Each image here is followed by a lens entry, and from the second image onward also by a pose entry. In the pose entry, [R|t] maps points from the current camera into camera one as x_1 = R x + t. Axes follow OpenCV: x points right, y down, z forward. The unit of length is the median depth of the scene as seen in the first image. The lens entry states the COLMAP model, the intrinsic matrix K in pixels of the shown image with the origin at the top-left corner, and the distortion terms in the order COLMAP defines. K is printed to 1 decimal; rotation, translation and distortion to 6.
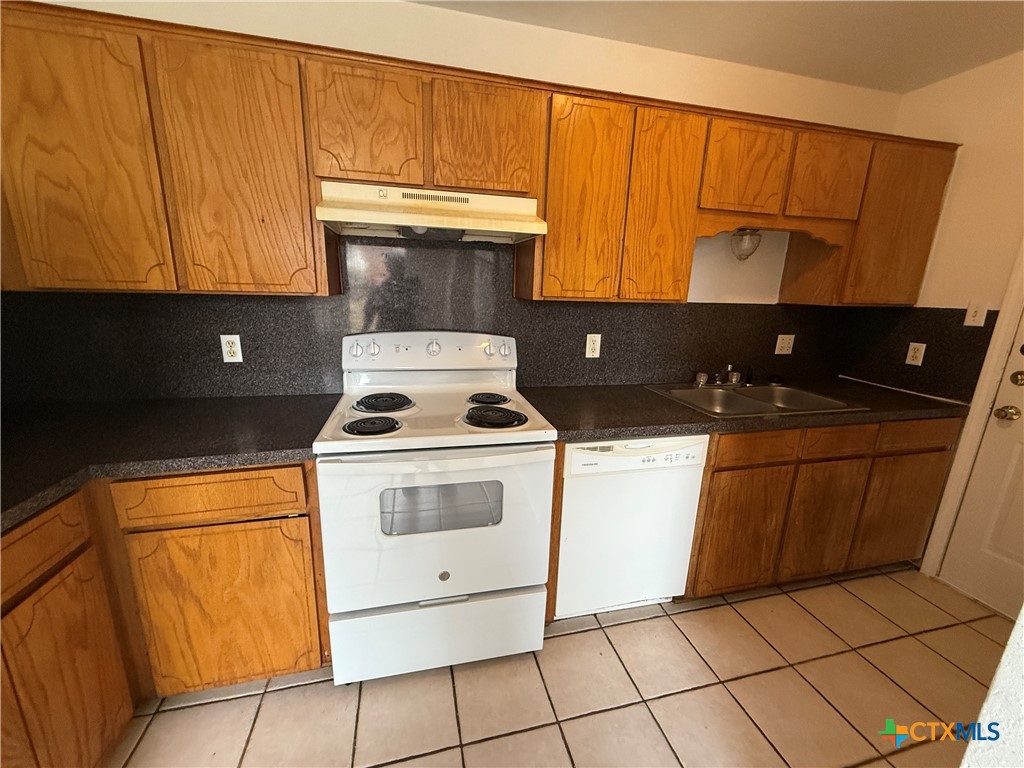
lens RADIAL K [[406.9, 0, 508.8], [0, 406.9, 383.5], [0, 0, 1]] dist [-0.001291, 0.000068]
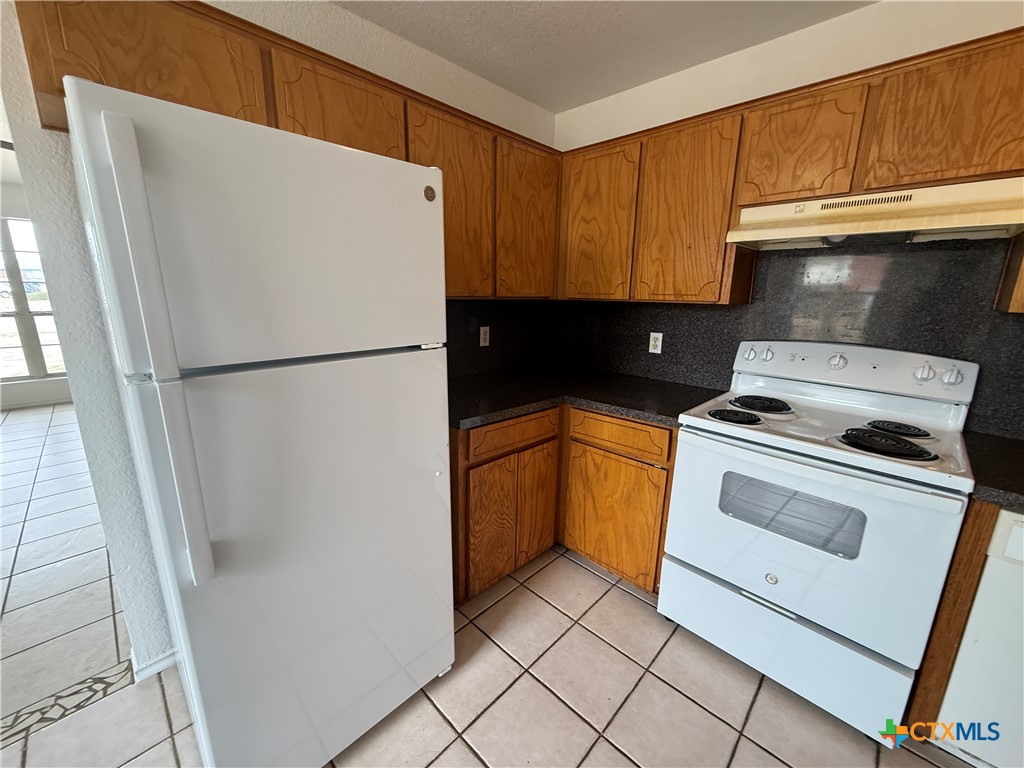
lens RADIAL K [[406.9, 0, 508.8], [0, 406.9, 383.5], [0, 0, 1]] dist [-0.001291, 0.000068]
pose [[0.524661, 0.168810, -0.834406, 0.272536], [-0.198164, 0.977436, 0.073145, 0.055774], [0.827926, 0.126973, 0.546275, -0.163322]]
